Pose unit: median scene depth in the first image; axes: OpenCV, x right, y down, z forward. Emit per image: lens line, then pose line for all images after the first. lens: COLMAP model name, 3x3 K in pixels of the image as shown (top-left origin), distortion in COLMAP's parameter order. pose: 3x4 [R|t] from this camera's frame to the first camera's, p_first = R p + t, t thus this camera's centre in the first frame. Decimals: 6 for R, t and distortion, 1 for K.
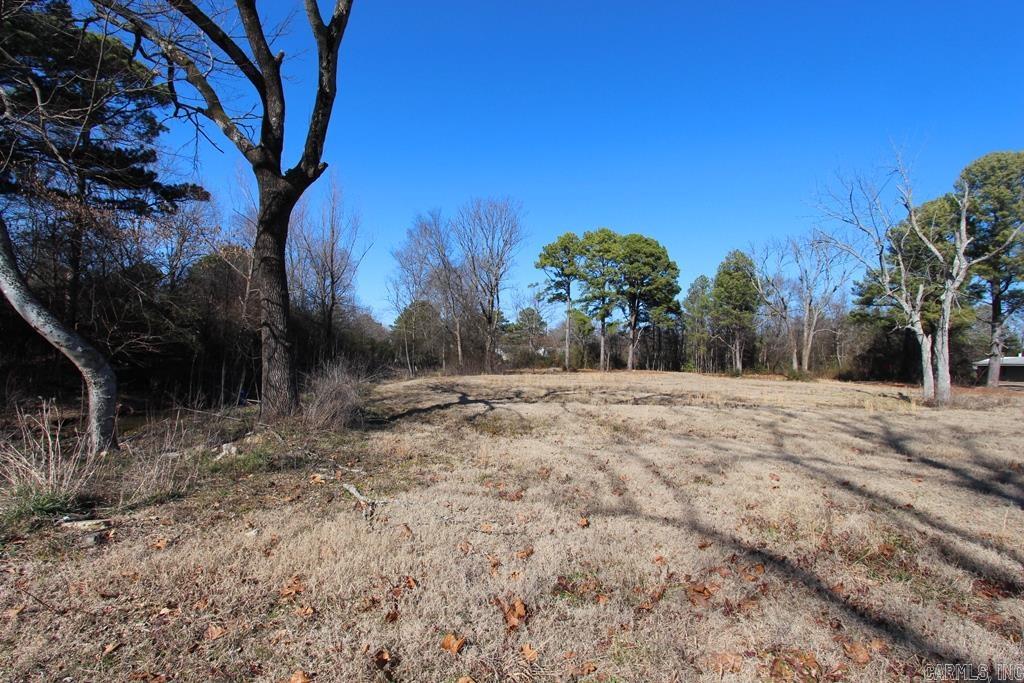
lens RADIAL K [[474.4, 0, 512.1], [0, 474.4, 348.9], [0, 0, 1]] dist [-0.021228, 0.005513]
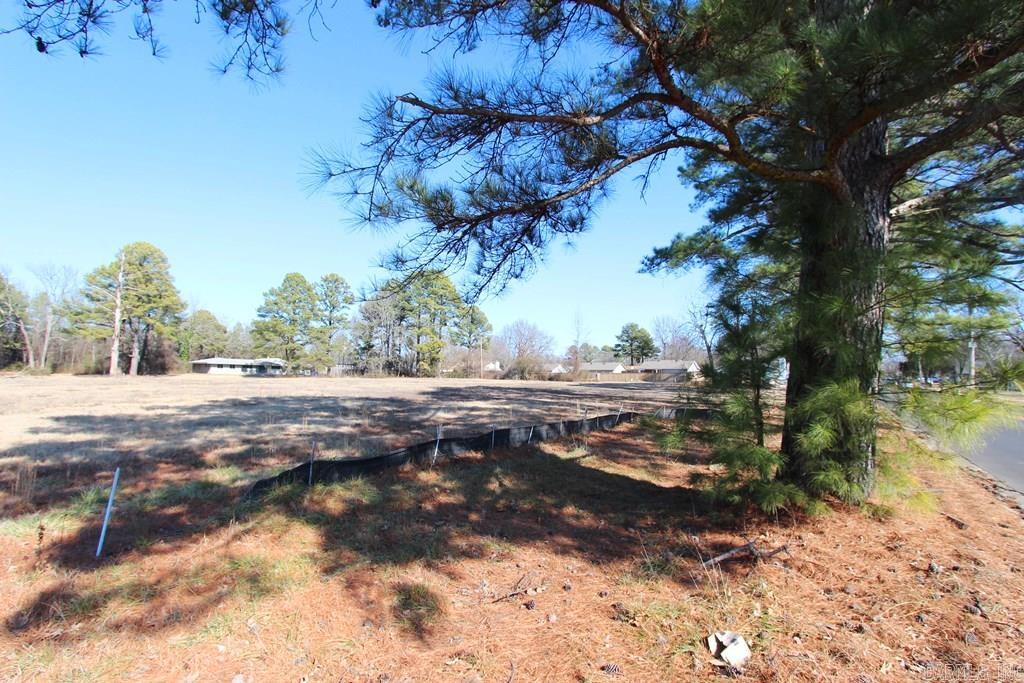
lens RADIAL K [[474.4, 0, 510.9], [0, 474.4, 345.6], [0, 0, 1]] dist [-0.021228, 0.005513]
pose [[0.508123, 0.028975, 0.860797, 0.334066], [-0.019858, 0.999562, -0.021924, -0.027281], [-0.861056, -0.005954, 0.508476, -1.603549]]
